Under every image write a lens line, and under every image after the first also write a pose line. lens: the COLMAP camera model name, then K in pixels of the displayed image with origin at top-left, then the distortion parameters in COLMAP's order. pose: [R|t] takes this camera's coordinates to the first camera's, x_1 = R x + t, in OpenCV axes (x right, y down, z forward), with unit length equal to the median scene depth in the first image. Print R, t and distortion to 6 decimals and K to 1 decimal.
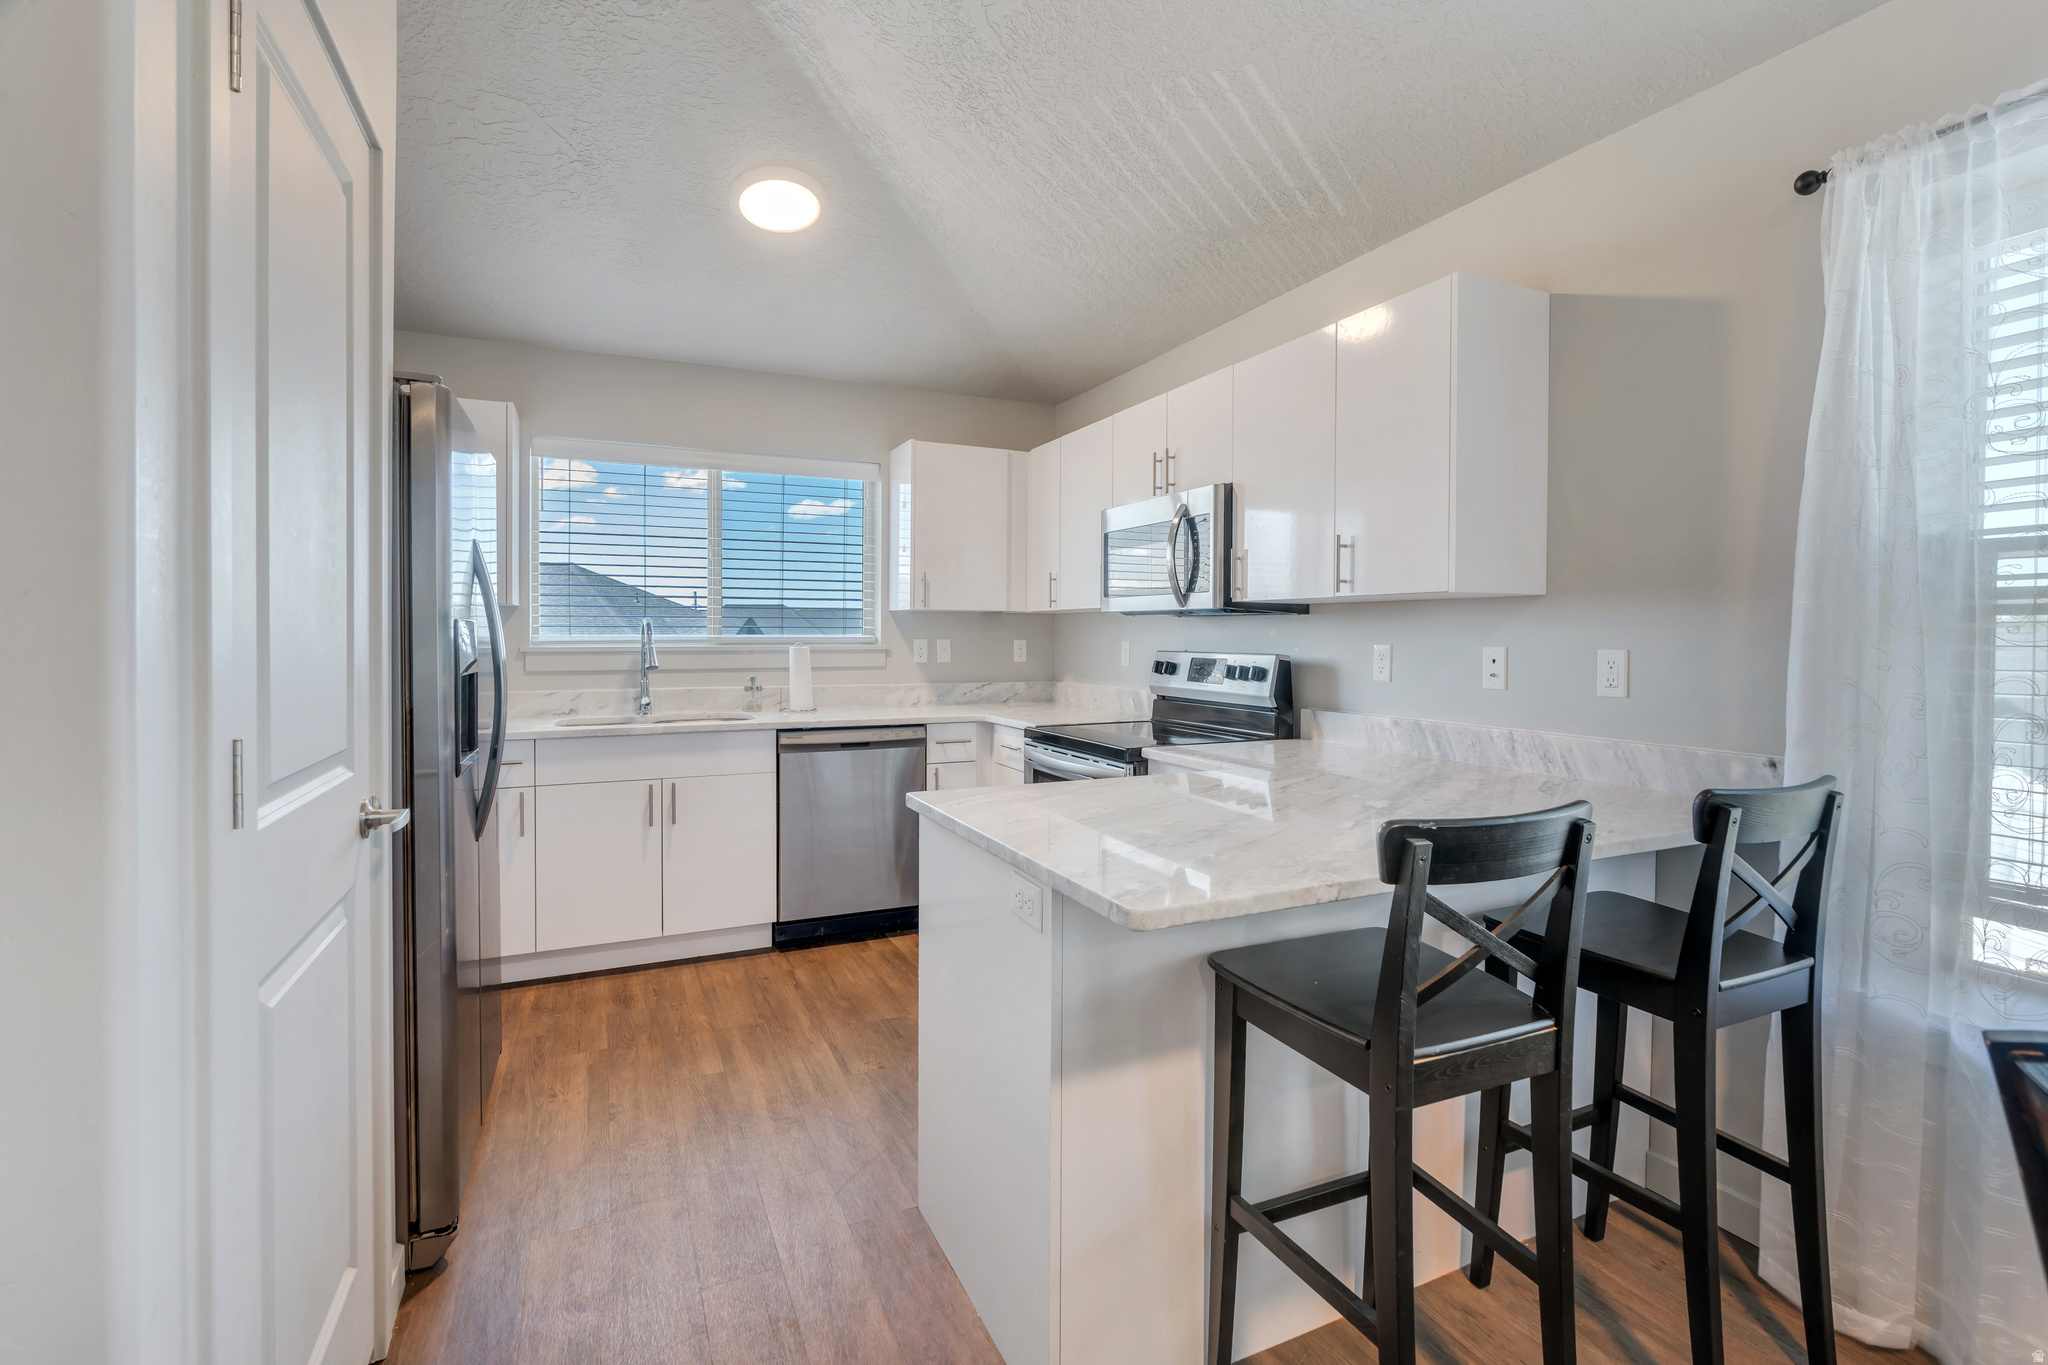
lens RADIAL K [[928.4, 0, 1028.0], [0, 928.4, 653.8], [0, 0, 1]] dist [-0.003362, 0.001529]
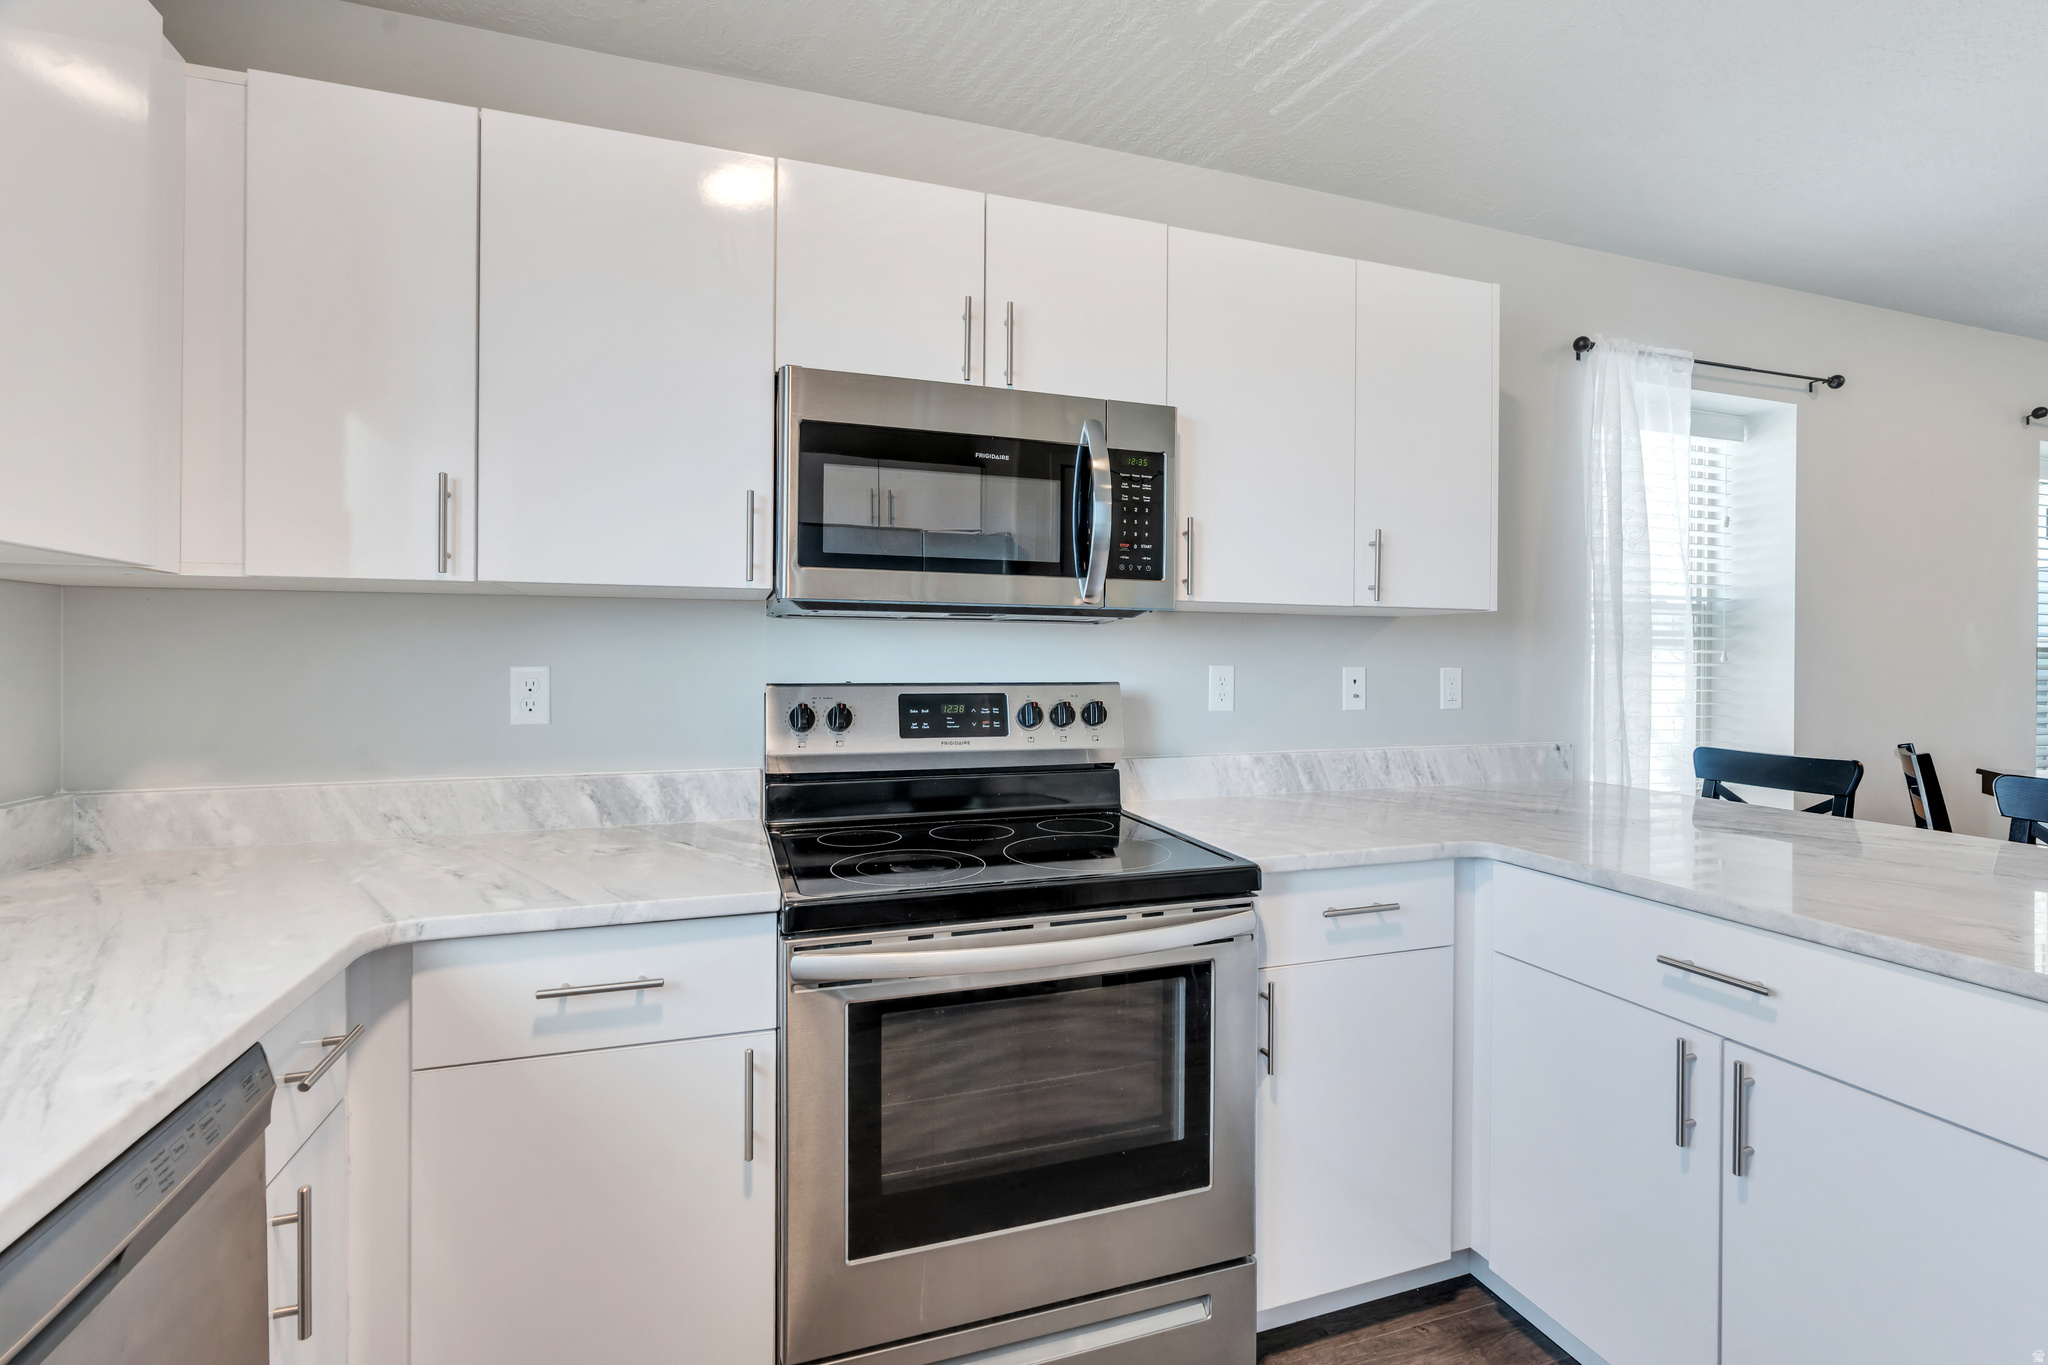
lens RADIAL K [[928.4, 0, 1035.0], [0, 928.4, 666.2], [0, 0, 1]] dist [-0.003362, 0.001529]
pose [[0.104152, -0.009000, 0.994521, -0.340583], [0.017213, 0.999826, 0.007245, -0.014356], [-0.994412, 0.016364, 0.104289, 0.833462]]
